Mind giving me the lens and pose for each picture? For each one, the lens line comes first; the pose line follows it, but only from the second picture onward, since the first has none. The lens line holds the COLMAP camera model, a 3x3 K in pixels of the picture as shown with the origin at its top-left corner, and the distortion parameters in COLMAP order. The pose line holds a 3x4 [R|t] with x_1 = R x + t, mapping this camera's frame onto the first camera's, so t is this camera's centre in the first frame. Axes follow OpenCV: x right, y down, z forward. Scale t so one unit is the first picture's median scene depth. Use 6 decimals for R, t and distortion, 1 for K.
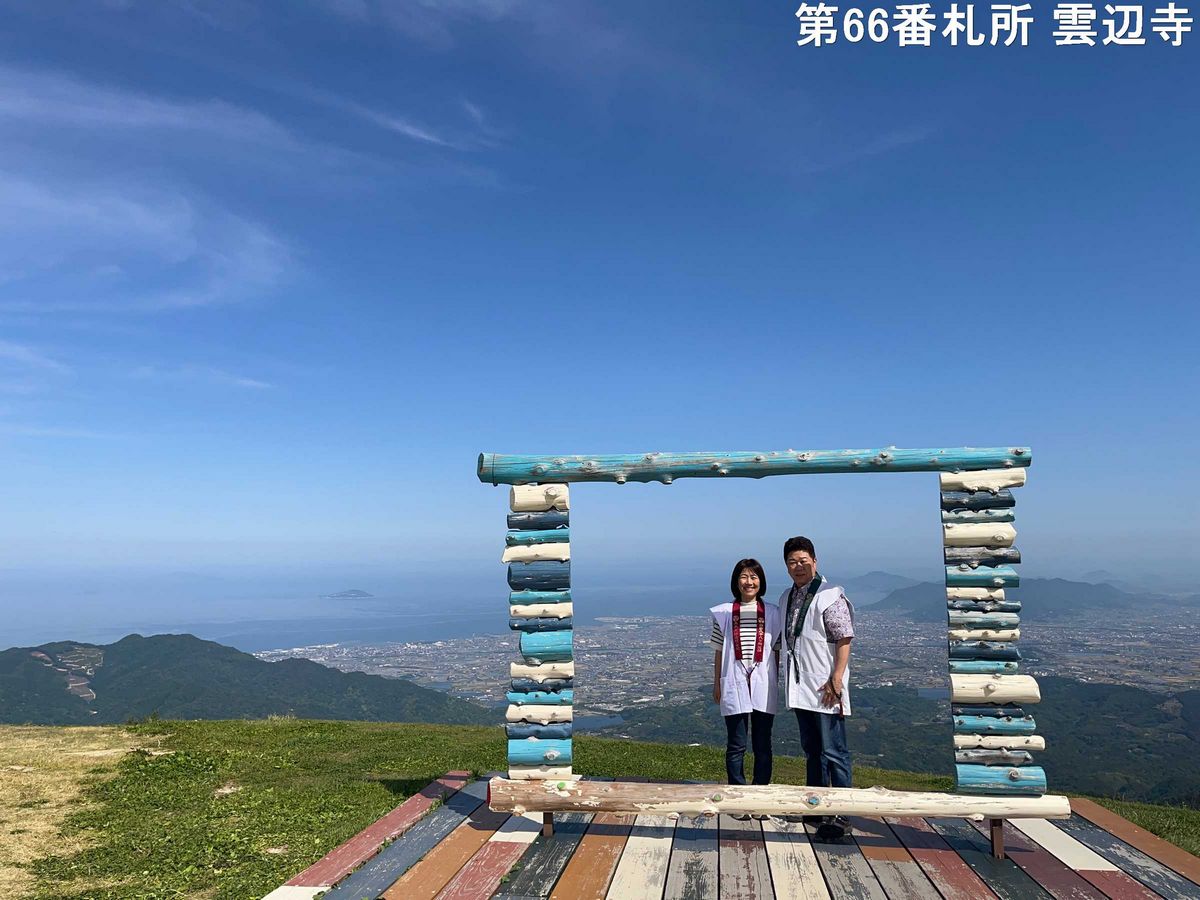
lens RADIAL K [[915.6, 0, 594.2], [0, 915.6, 458.6], [0, 0, 1]] dist [0.078281, -0.103508]
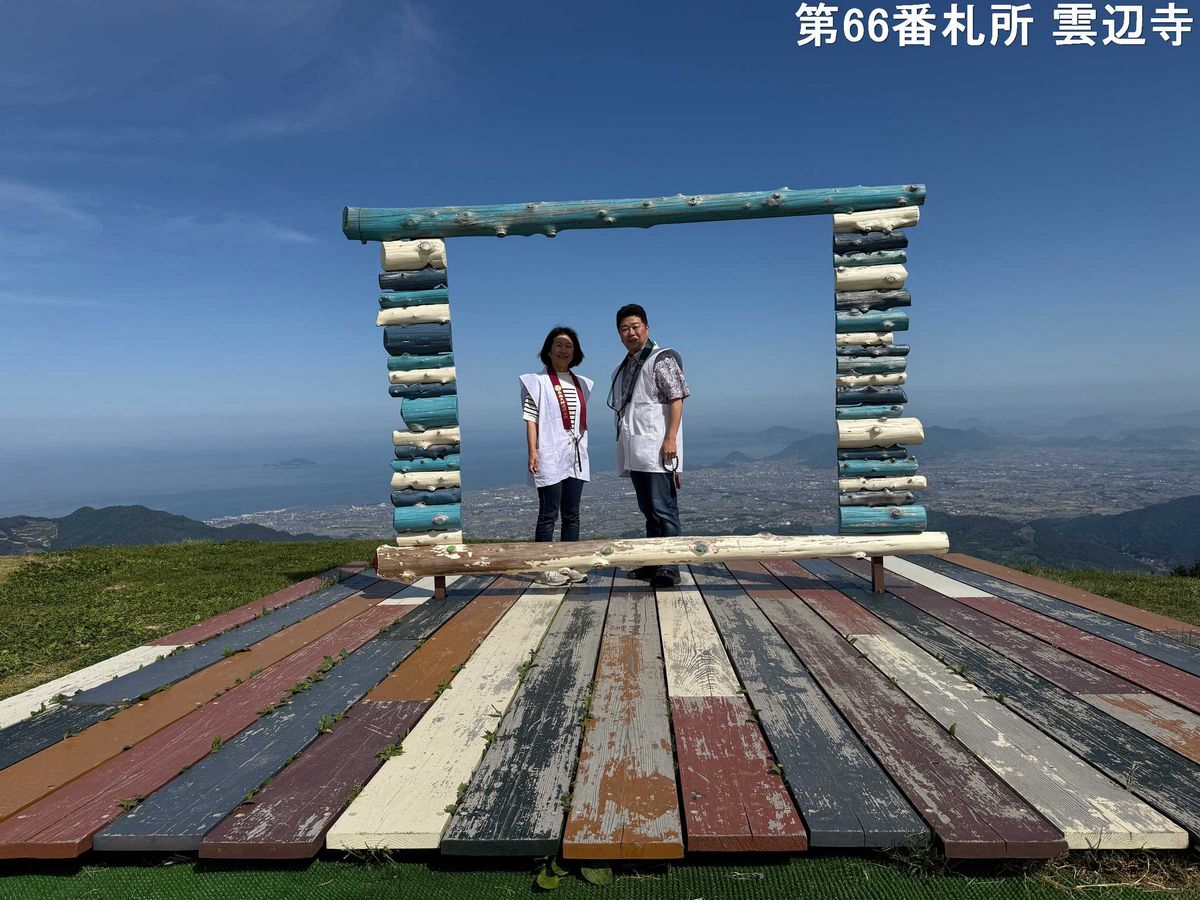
lens RADIAL K [[842.4, 0, 599.7], [0, 842.4, 454.0], [0, 0, 1]] dist [0.168981, -0.321107]
pose [[0.995656, -0.033547, 0.086860, 0.048127], [0.020479, 0.988896, 0.147189, 0.127408], [-0.090833, -0.144771, 0.985287, 0.111703]]
